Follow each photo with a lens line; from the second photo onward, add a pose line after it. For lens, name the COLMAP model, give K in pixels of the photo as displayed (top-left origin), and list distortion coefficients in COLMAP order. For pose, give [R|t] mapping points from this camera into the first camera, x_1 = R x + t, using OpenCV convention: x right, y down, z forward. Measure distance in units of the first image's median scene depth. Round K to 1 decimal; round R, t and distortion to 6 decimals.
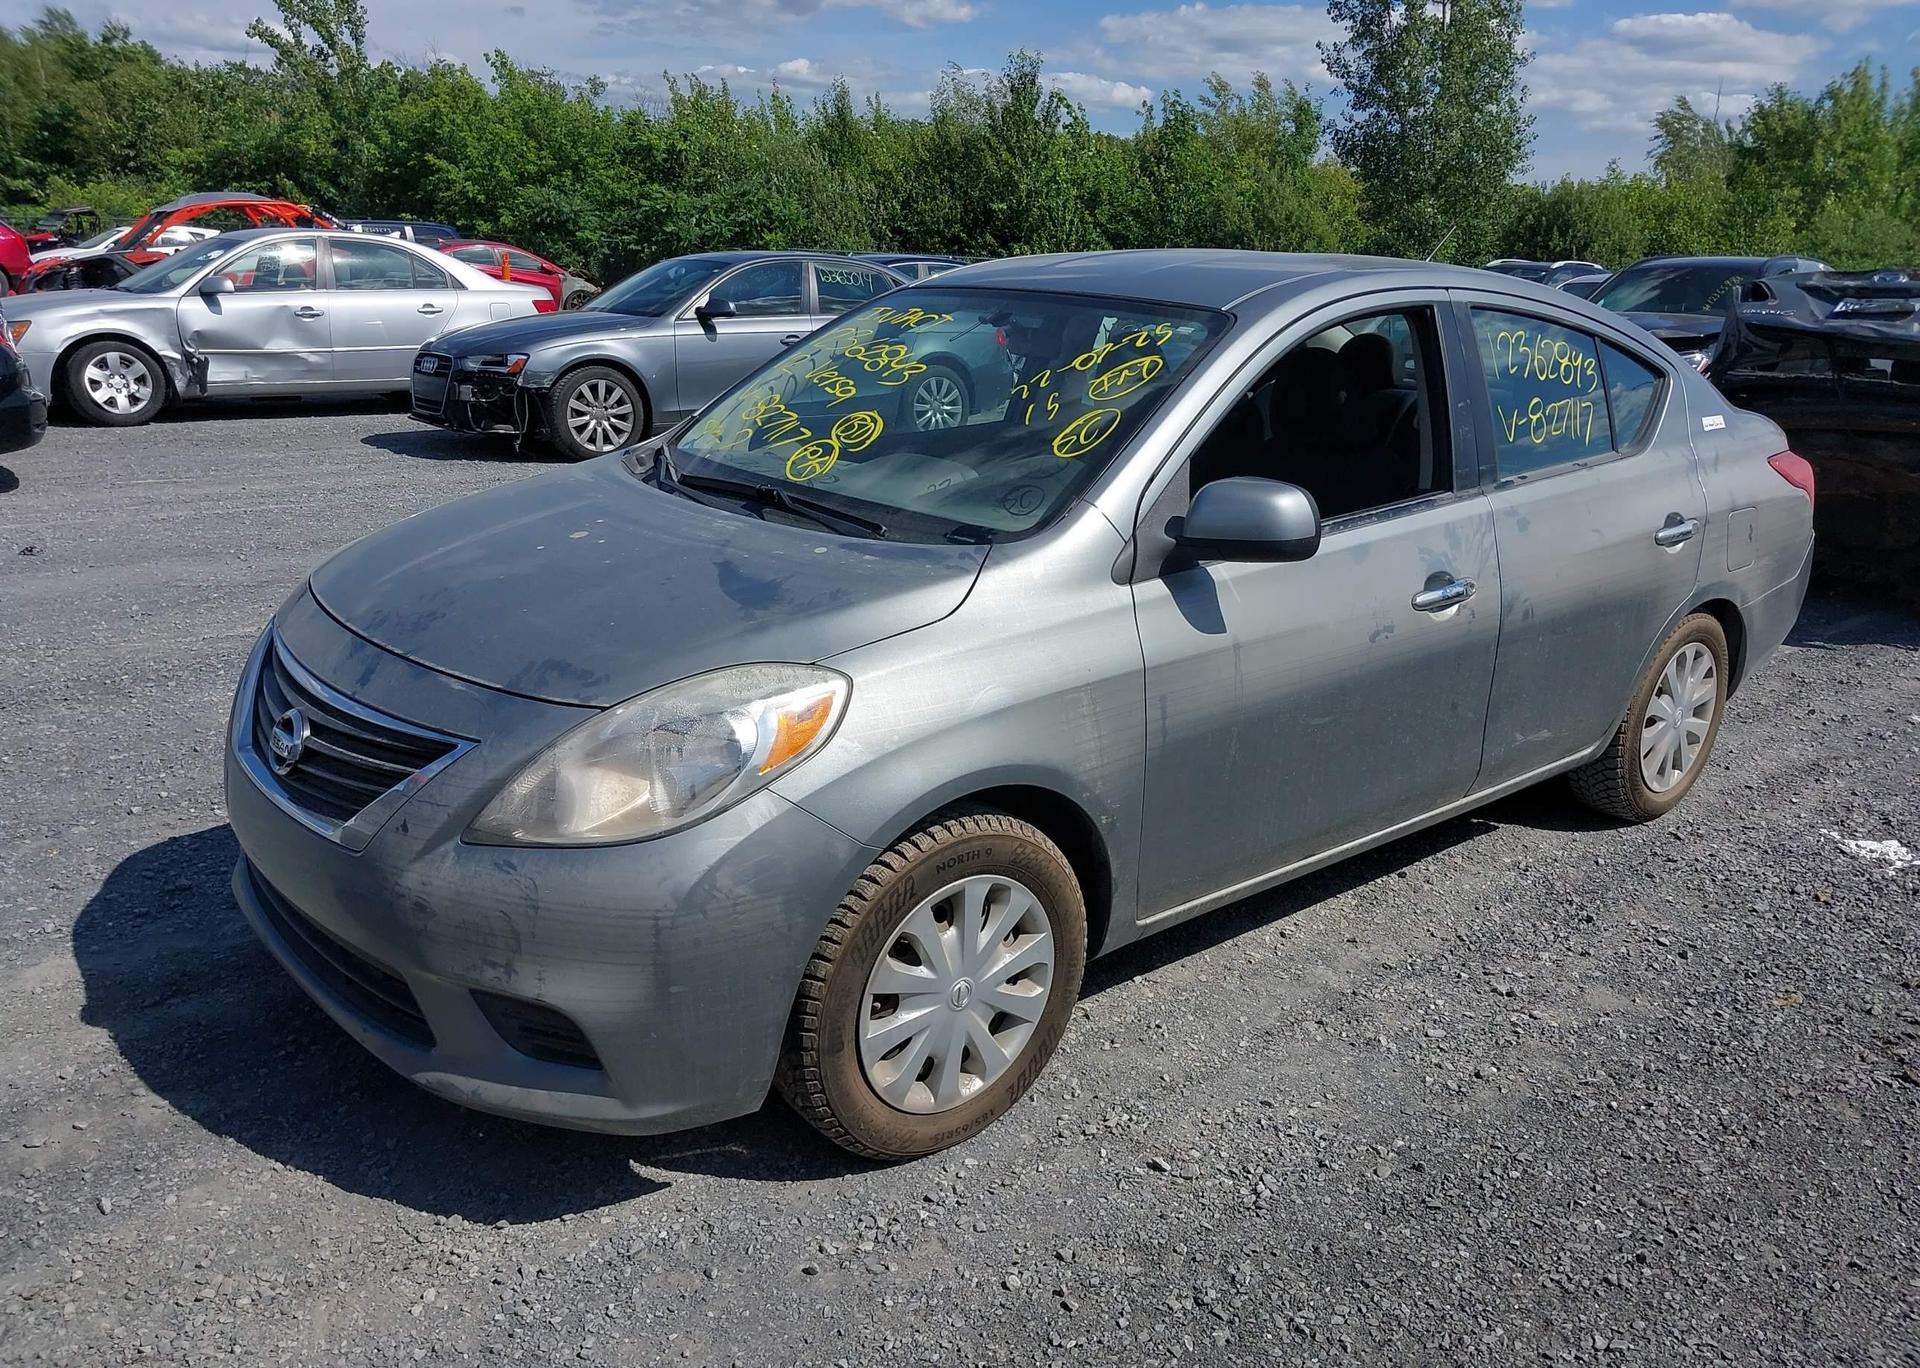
lens RADIAL K [[1544.2, 0, 990.2], [0, 1544.2, 685.7], [0, 0, 1]] dist [0.005657, 0.004012]
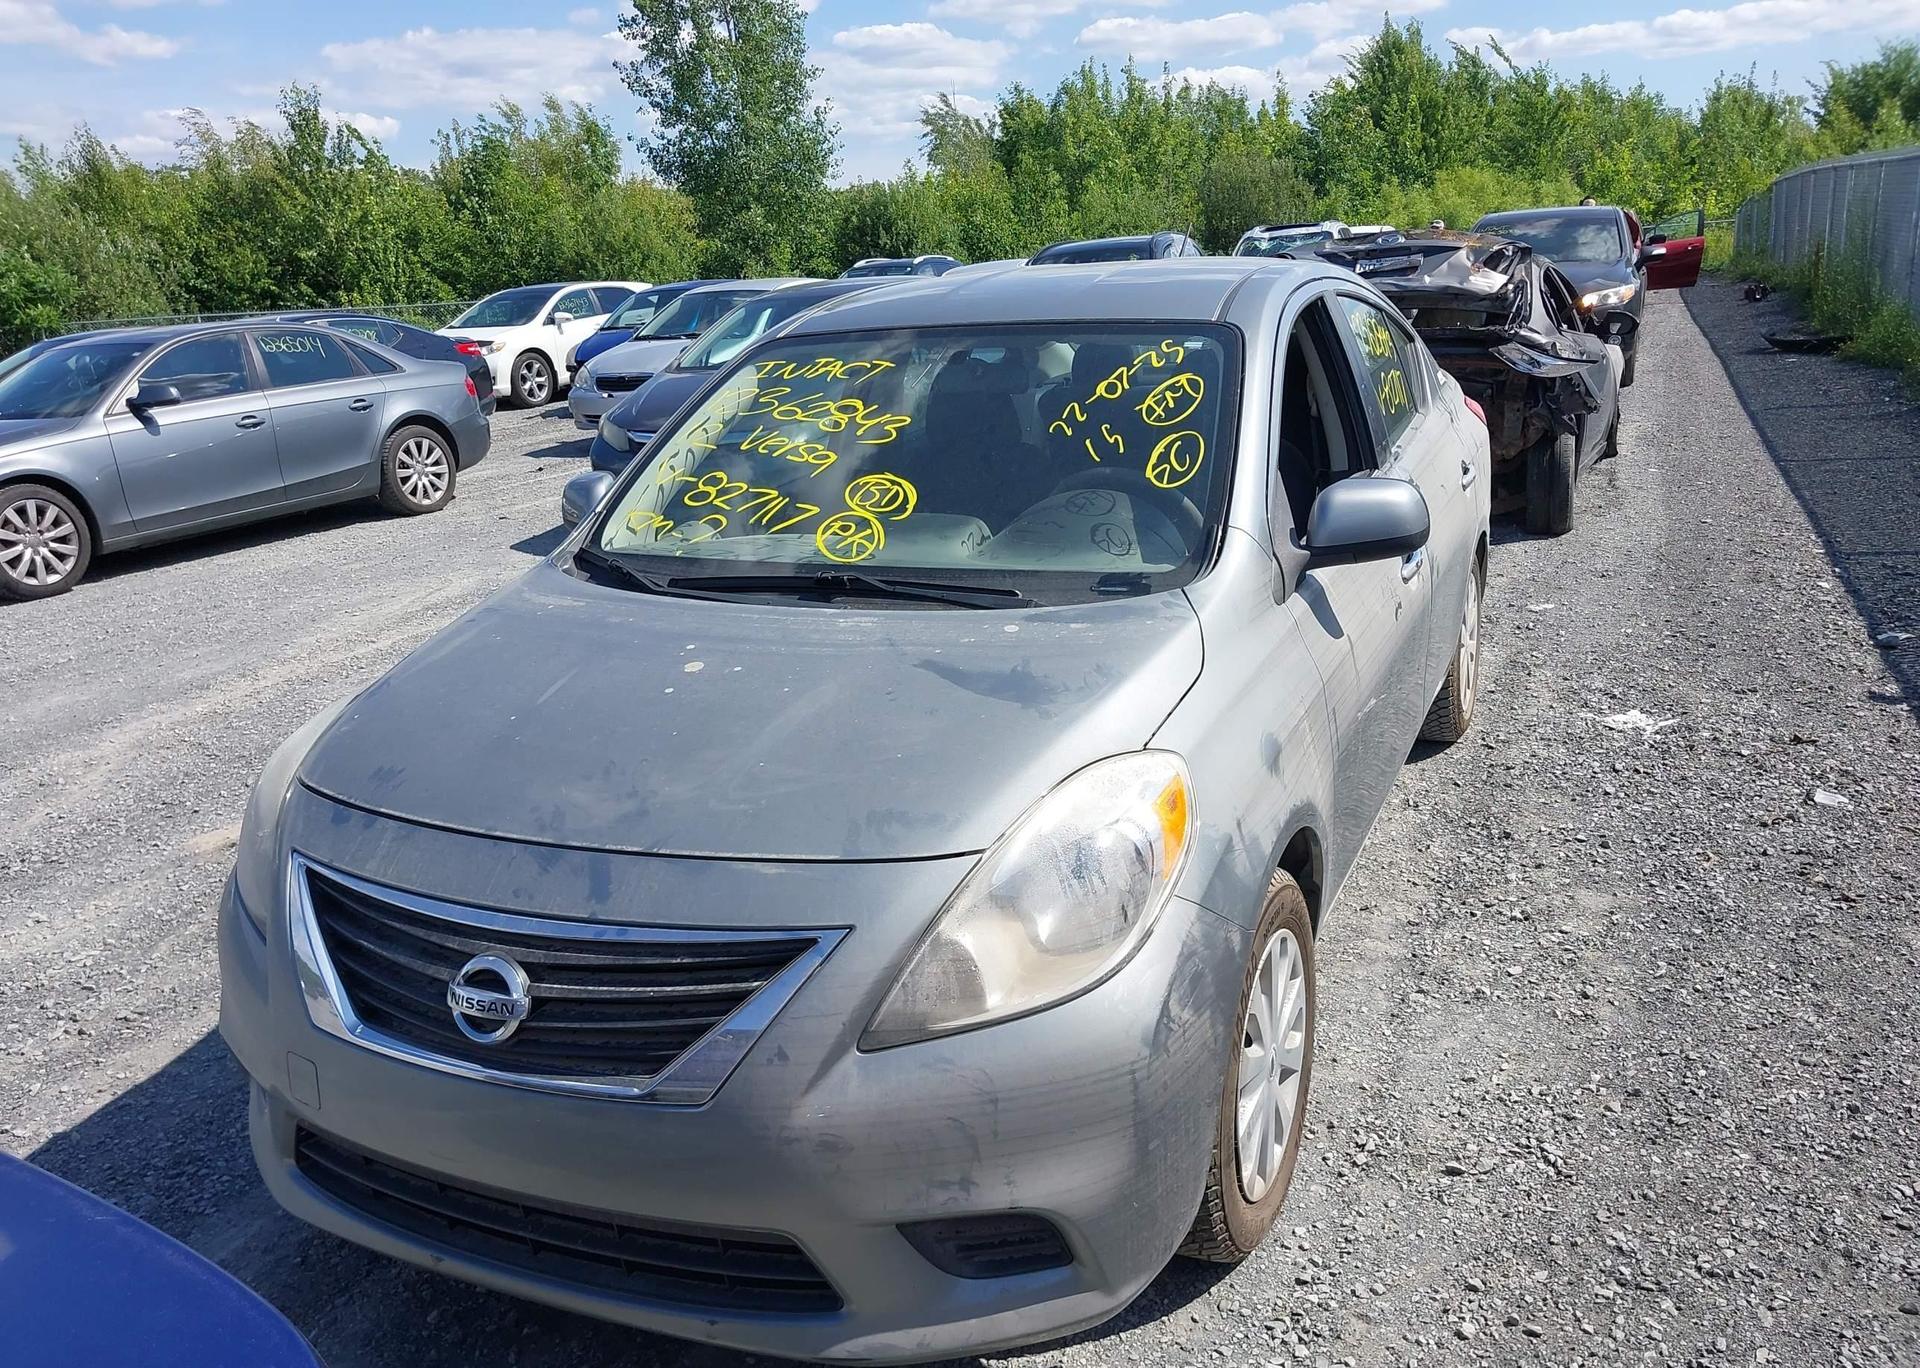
lens RADIAL K [[1532.5, 0, 989.3], [0, 1532.5, 676.8], [0, 0, 1]] dist [0.024664, -0.030969]
pose [[0.899486, -0.197966, 0.389530, -0.132272], [0.203324, 0.978714, 0.027891, -0.024336], [-0.386760, 0.054114, 0.920591, 0.050643]]
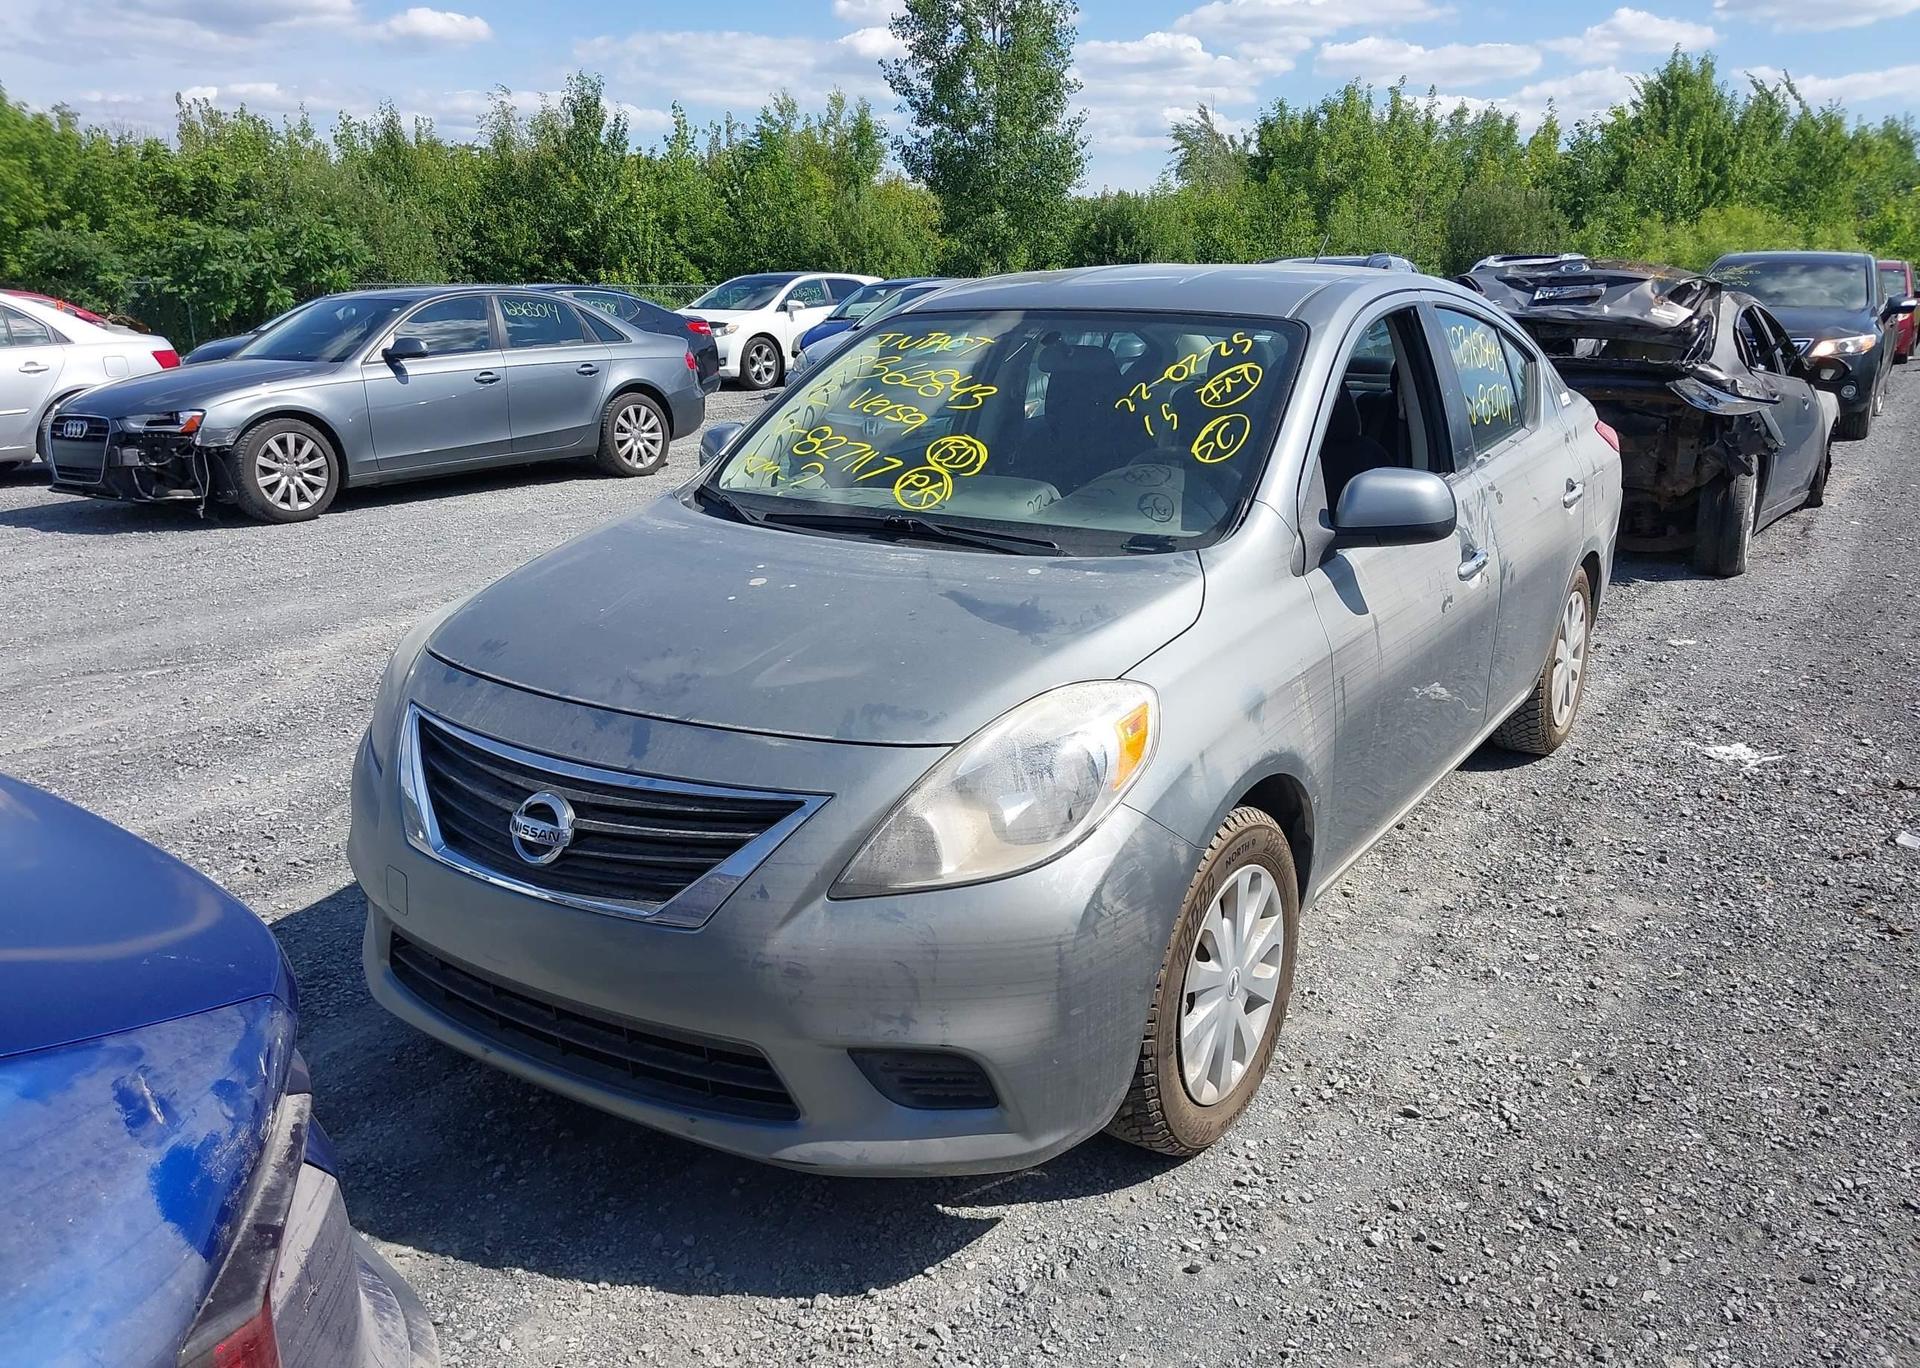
lens RADIAL K [[1550.3, 0, 996.7], [0, 1550.3, 657.9], [0, 0, 1]] dist [0.009036, -0.005688]
pose [[0.957113, -0.106623, 0.269381, -0.115181], [0.114286, 0.993364, -0.012878, -0.005729], [-0.266221, 0.043112, 0.962947, 0.007485]]
